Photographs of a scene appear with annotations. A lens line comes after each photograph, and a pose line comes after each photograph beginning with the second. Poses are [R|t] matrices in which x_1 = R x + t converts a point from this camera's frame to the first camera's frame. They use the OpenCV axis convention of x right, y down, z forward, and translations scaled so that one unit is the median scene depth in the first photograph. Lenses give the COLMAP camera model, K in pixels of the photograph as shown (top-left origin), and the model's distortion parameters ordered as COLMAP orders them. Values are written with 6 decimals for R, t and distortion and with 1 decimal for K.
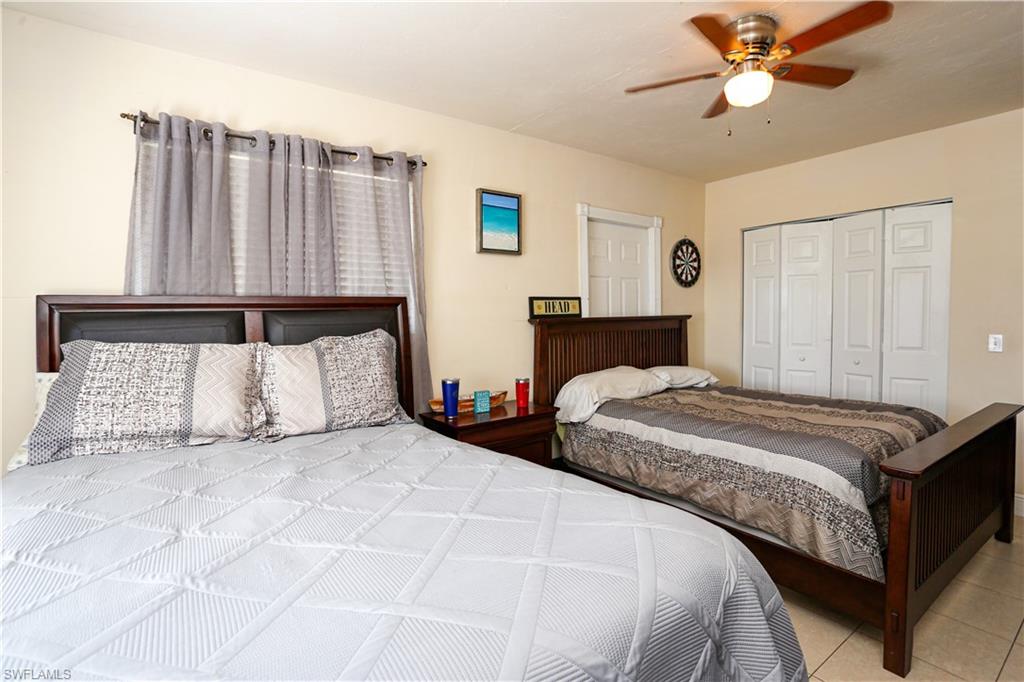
lens RADIAL K [[496.6, 0, 513.9], [0, 496.6, 333.4], [0, 0, 1]] dist [-0.074011, 0.033405]
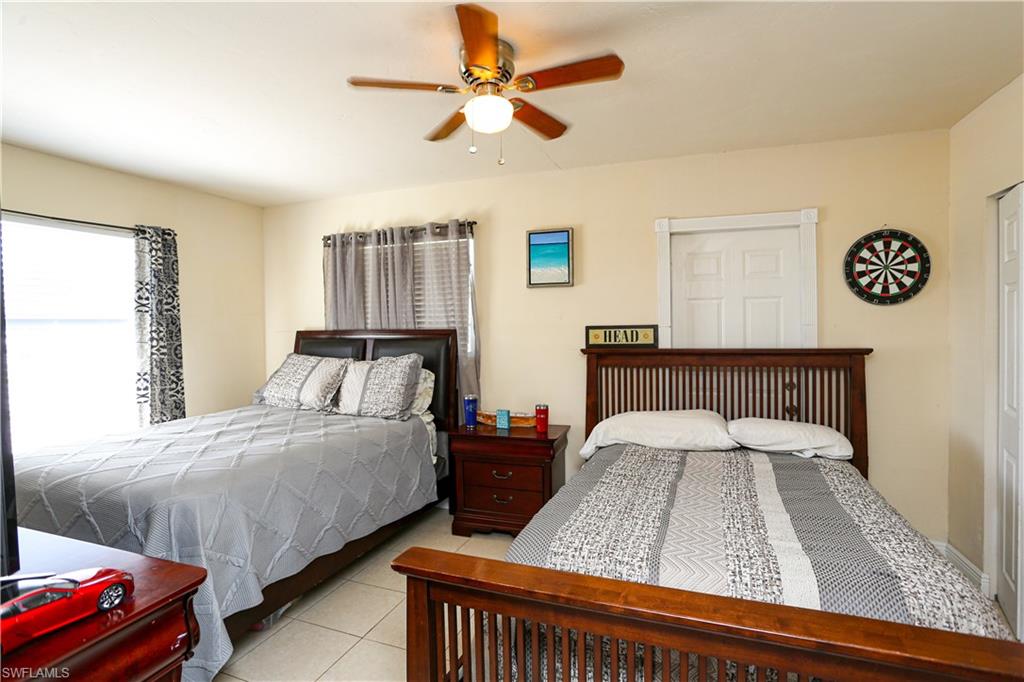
lens RADIAL K [[508.6, 0, 509.3], [0, 508.6, 326.4], [0, 0, 1]] dist [-0.034444, 0.000362]
pose [[0.554759, 0.005717, -0.831991, 0.782576], [-0.029574, 0.999480, -0.012852, -0.053901], [0.831485, 0.031735, 0.554640, 0.292707]]
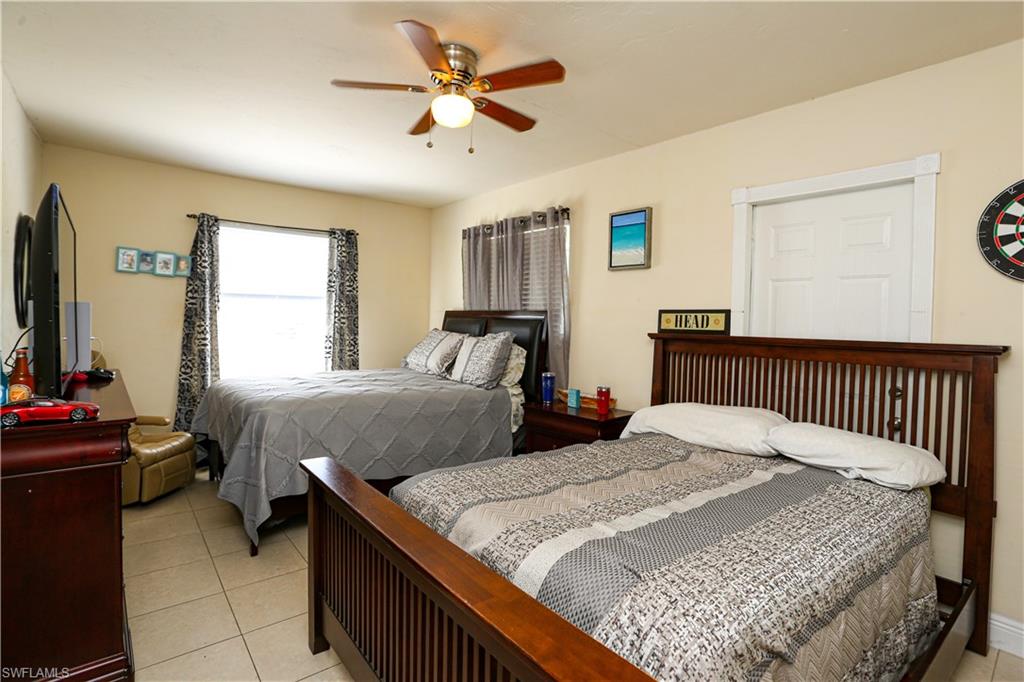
lens RADIAL K [[512.1, 0, 507.7], [0, 512.1, 319.4], [0, 0, 1]] dist [-0.002727, 0.000106]
pose [[0.058705, 0.012973, -0.998191, 0.969370], [-0.067416, 0.997684, 0.009001, -0.043462], [0.995996, 0.066765, 0.059444, 0.637818]]
